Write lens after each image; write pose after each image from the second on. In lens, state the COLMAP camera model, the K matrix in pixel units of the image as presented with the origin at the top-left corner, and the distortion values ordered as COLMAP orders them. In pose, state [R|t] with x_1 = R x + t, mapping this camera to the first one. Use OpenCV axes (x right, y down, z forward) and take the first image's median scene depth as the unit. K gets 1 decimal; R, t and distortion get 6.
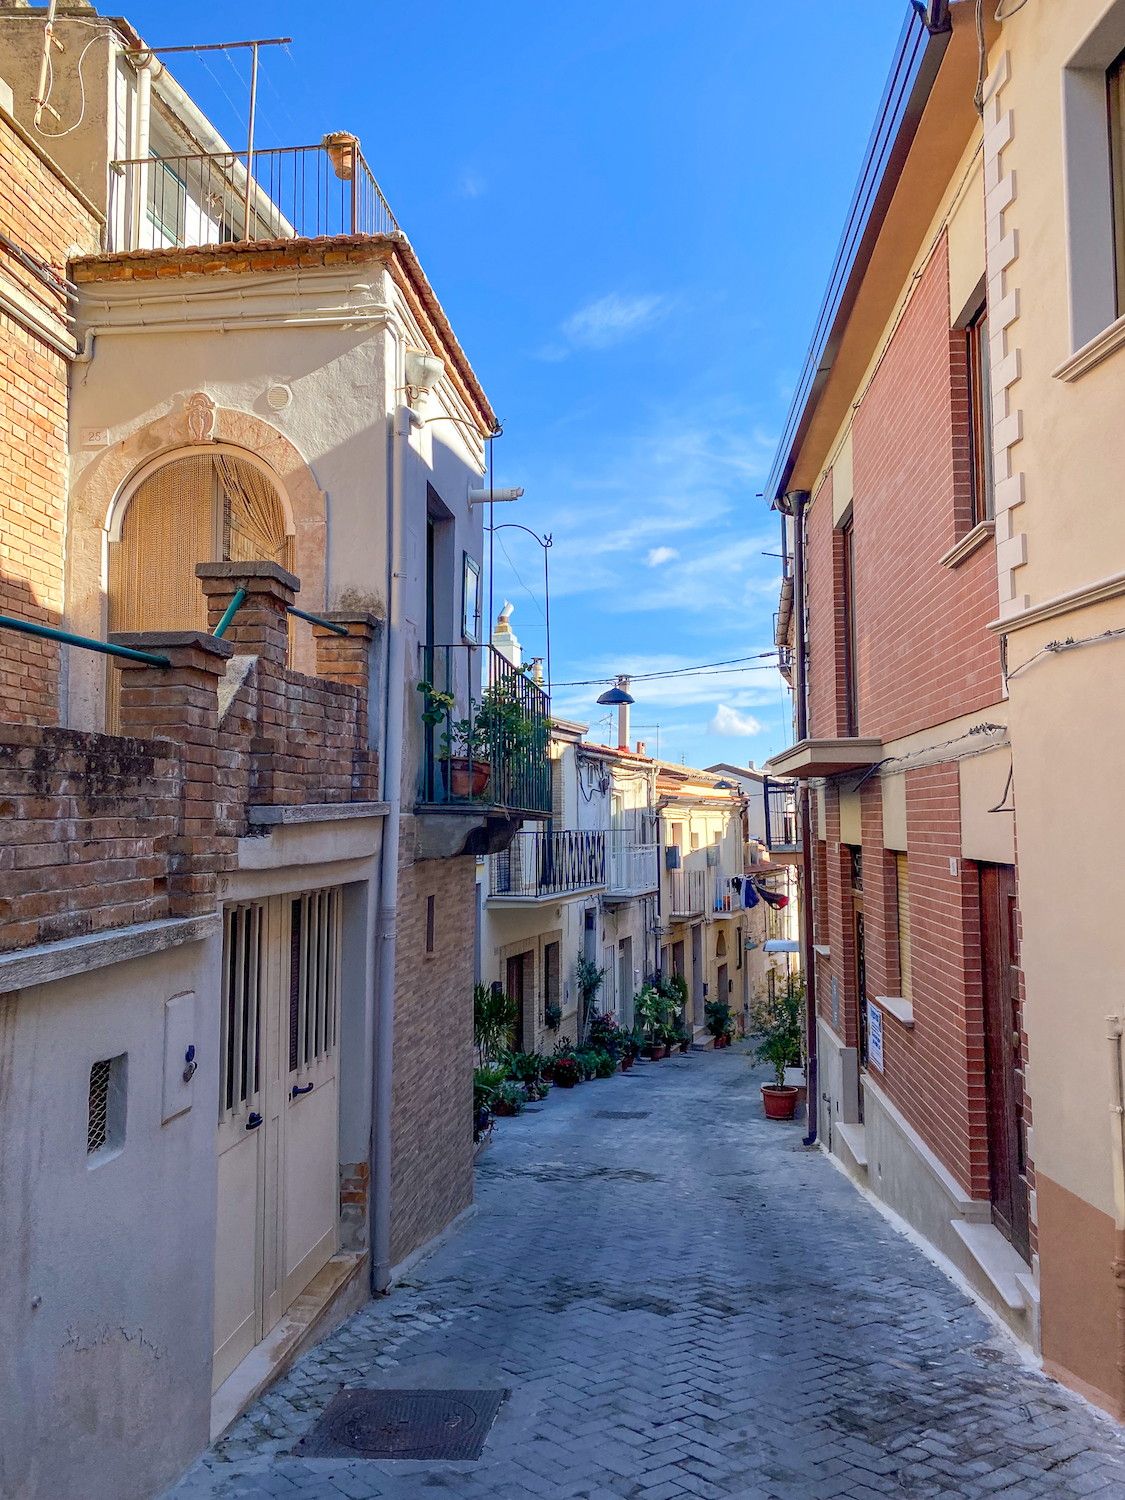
lens RADIAL K [[1138.8, 0, 561.6], [0, 1138.8, 747.3], [0, 0, 1]] dist [0.011775, 0.002298]
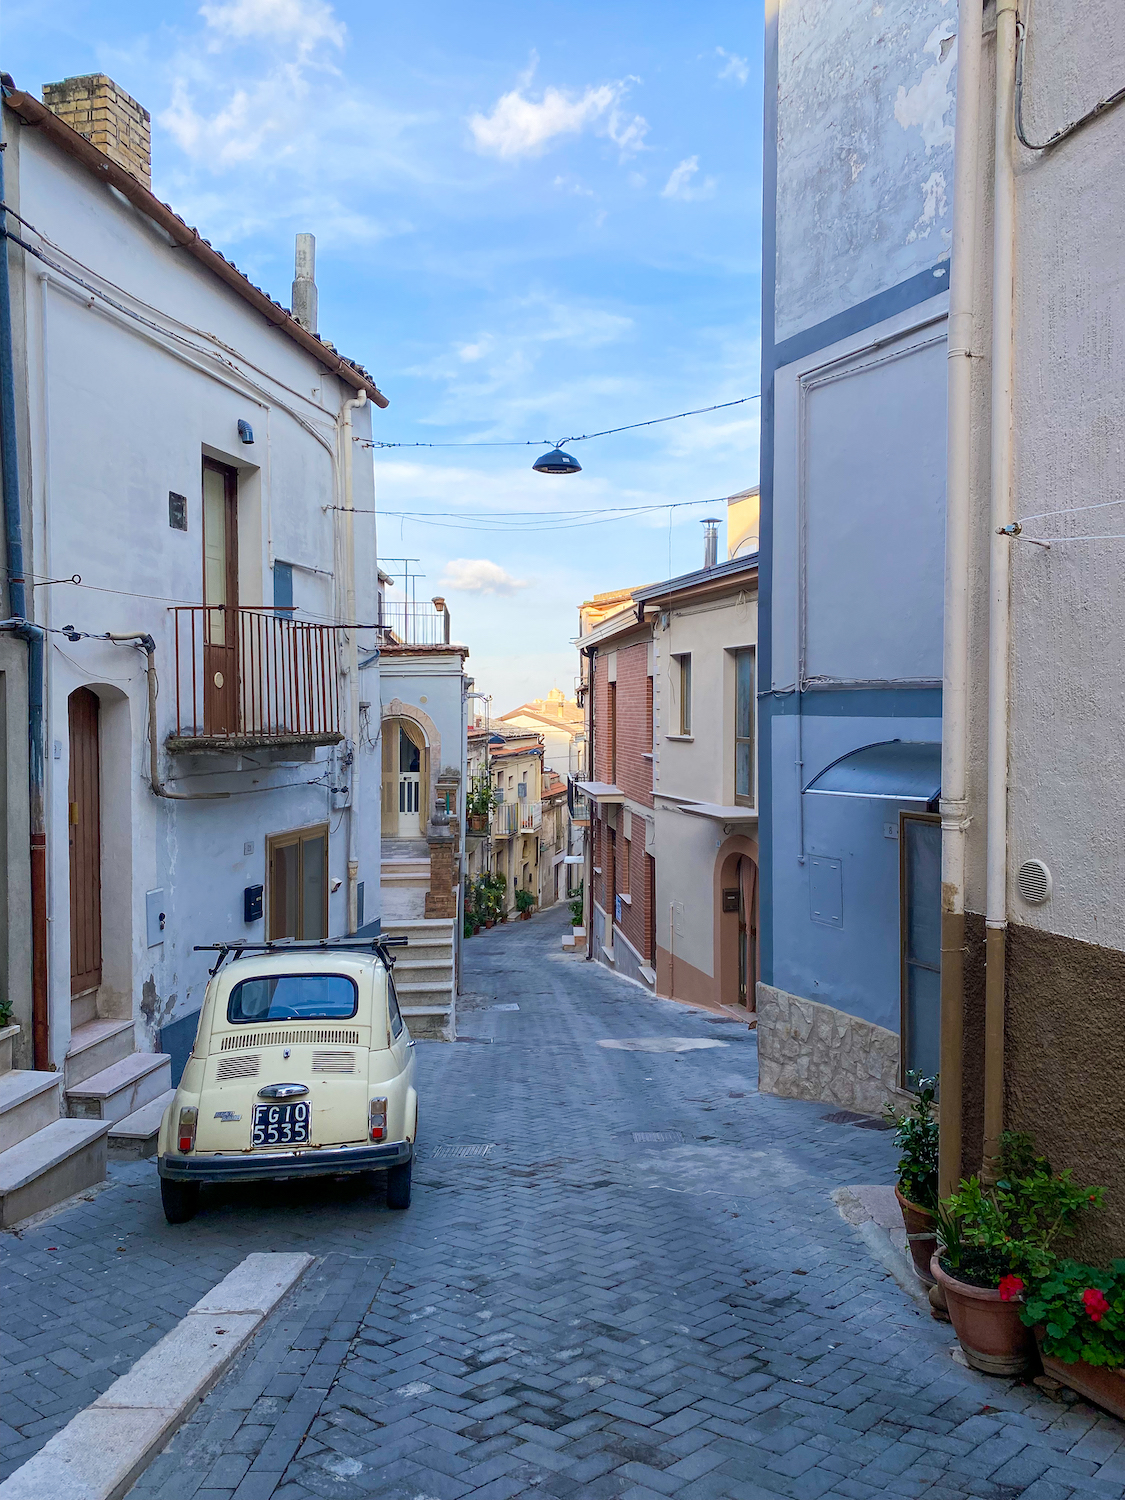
lens RADIAL K [[1138.8, 0, 562.4], [0, 1138.8, 750.2], [0, 0, 1]] dist [0.011775, 0.002298]
pose [[0.980210, 0.000014, 0.197959, -0.256048], [-0.020578, 0.994589, 0.101825, -0.260203], [-0.196887, -0.103884, 0.974907, -1.034318]]
